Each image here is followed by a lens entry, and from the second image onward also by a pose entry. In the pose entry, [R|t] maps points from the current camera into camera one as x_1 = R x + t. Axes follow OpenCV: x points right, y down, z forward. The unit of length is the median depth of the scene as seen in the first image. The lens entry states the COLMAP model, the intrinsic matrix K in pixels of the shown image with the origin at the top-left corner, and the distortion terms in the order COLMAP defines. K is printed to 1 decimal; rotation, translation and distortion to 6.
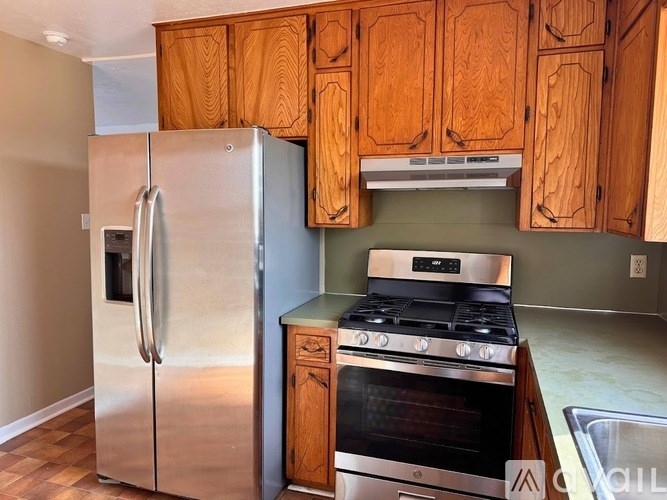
lens RADIAL K [[480.4, 0, 333.5], [0, 480.4, 250.0], [0, 0, 1]] dist [0.086133, -0.103877]
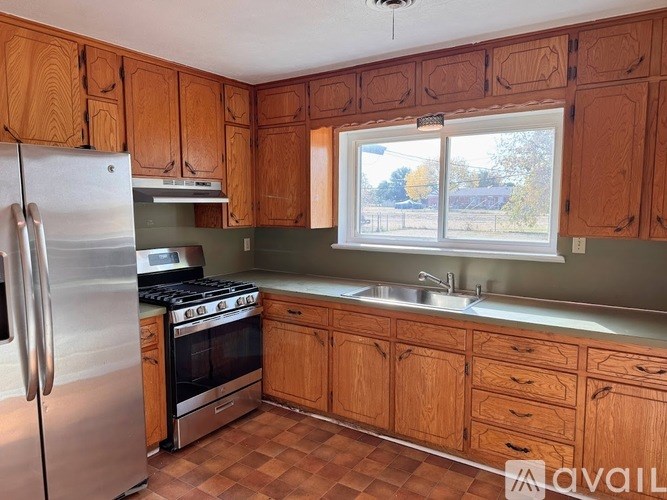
lens RADIAL K [[480.4, 0, 333.5], [0, 480.4, 250.0], [0, 0, 1]] dist [0.086133, -0.103877]
pose [[0.268880, -0.102480, 0.957706, -1.048761], [0.093778, 0.992385, 0.079863, -0.061530], [-0.958597, 0.068338, 0.276443, 0.192104]]
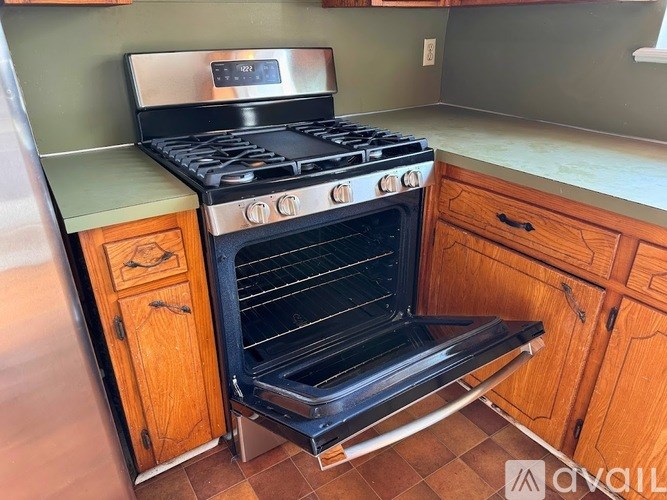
lens RADIAL K [[470.0, 0, 333.5], [0, 470.0, 250.0], [0, 0, 1]] dist [0.006734, 0.001842]
pose [[0.625526, -0.351097, 0.696741, -0.261787], [0.088379, 0.919163, 0.383833, 0.020166], [-0.775182, -0.178521, 0.605990, 0.536586]]
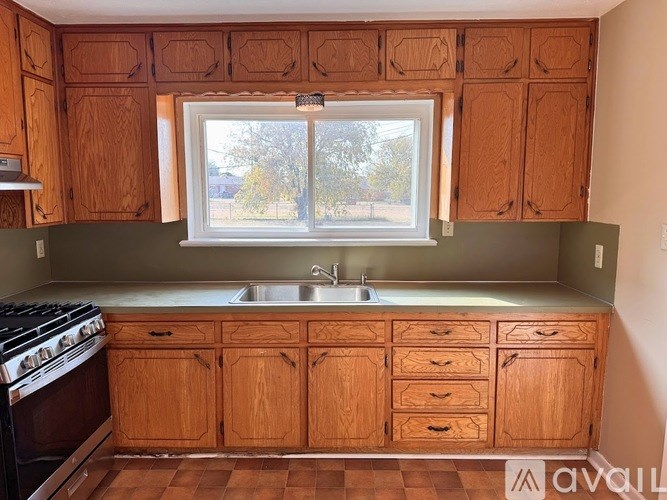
lens RADIAL K [[480.4, 0, 333.5], [0, 480.4, 250.0], [0, 0, 1]] dist [0.086133, -0.103877]
pose [[-0.297342, -0.124250, 0.946652, -0.869272], [0.091464, 0.983229, 0.157779, -0.100197], [-0.950380, 0.133499, -0.280992, 0.633358]]
